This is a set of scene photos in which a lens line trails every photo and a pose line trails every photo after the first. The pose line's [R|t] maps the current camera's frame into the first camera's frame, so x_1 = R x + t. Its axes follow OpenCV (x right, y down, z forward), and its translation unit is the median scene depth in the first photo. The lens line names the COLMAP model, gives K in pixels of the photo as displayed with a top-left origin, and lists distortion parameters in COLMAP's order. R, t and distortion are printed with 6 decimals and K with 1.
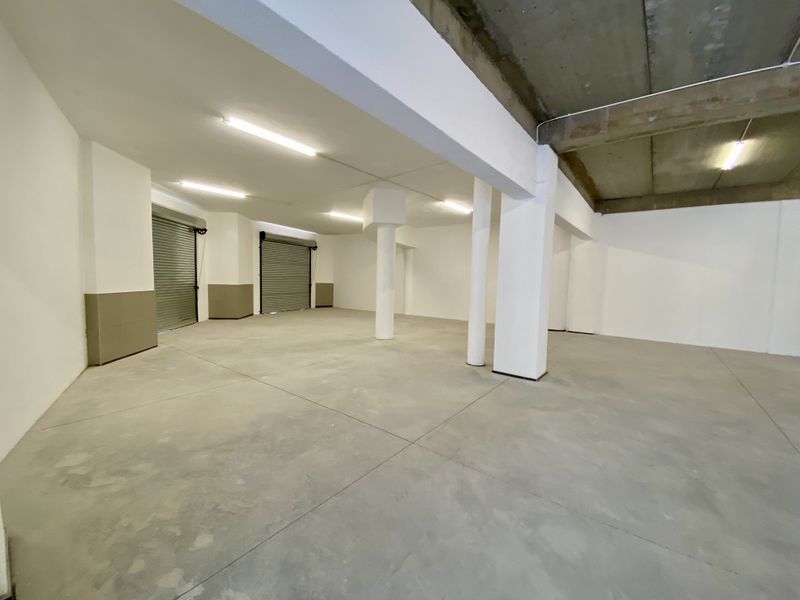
lens RADIAL K [[323.4, 0, 399.9], [0, 323.4, 299.3], [0, 0, 1]] dist [0.013181, -0.016739]
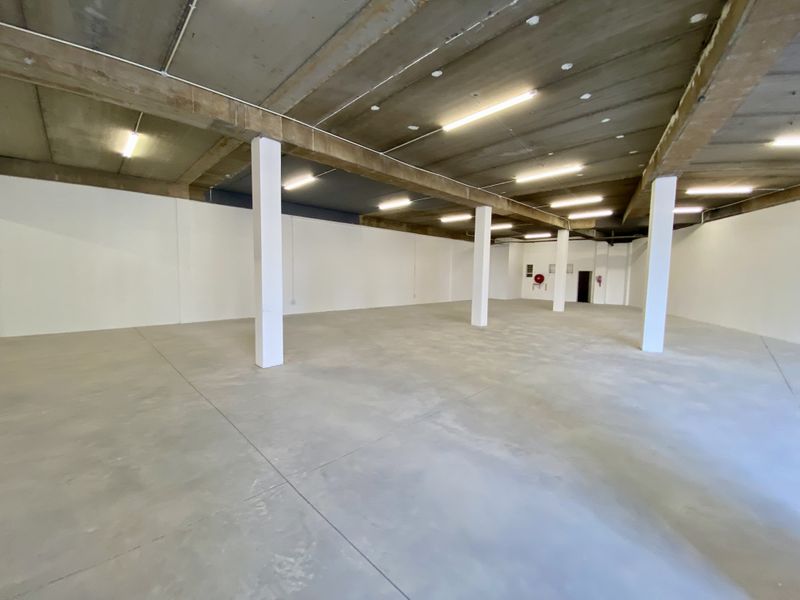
lens RADIAL K [[323.4, 0, 395.1], [0, 323.4, 301.4], [0, 0, 1]] dist [0.013181, -0.016739]
pose [[0.133324, -0.107232, 0.985254, 0.057700], [0.054248, 0.993429, 0.100781, 0.005037], [-0.989587, 0.040012, 0.138265, 0.010313]]
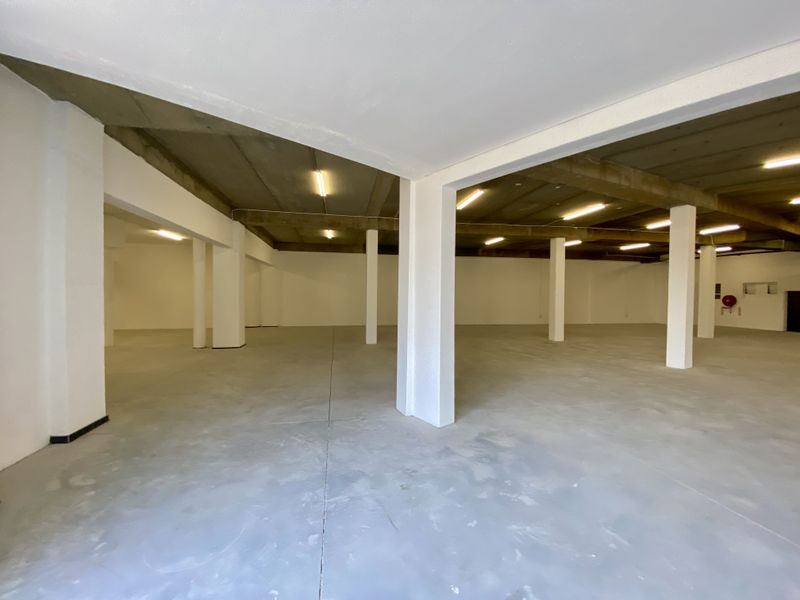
lens RADIAL K [[323.4, 0, 396.5], [0, 323.4, 299.7], [0, 0, 1]] dist [0.013181, -0.016739]
pose [[0.665242, -0.033614, 0.745871, -0.325807], [0.059324, 0.998207, -0.007924, 0.042709], [-0.744267, 0.049519, 0.666044, -0.845048]]
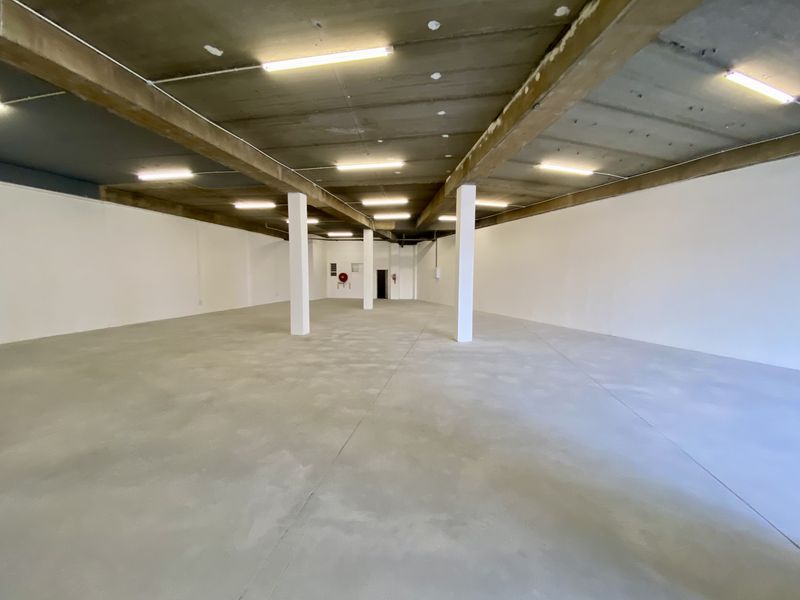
lens RADIAL K [[323.4, 0, 384.3], [0, 323.4, 296.3], [0, 0, 1]] dist [0.013181, -0.016739]
pose [[-0.468371, -0.085921, 0.879344, 0.365836], [0.041520, 0.992020, 0.119046, 0.005913], [-0.882556, 0.092268, -0.461066, 0.127681]]
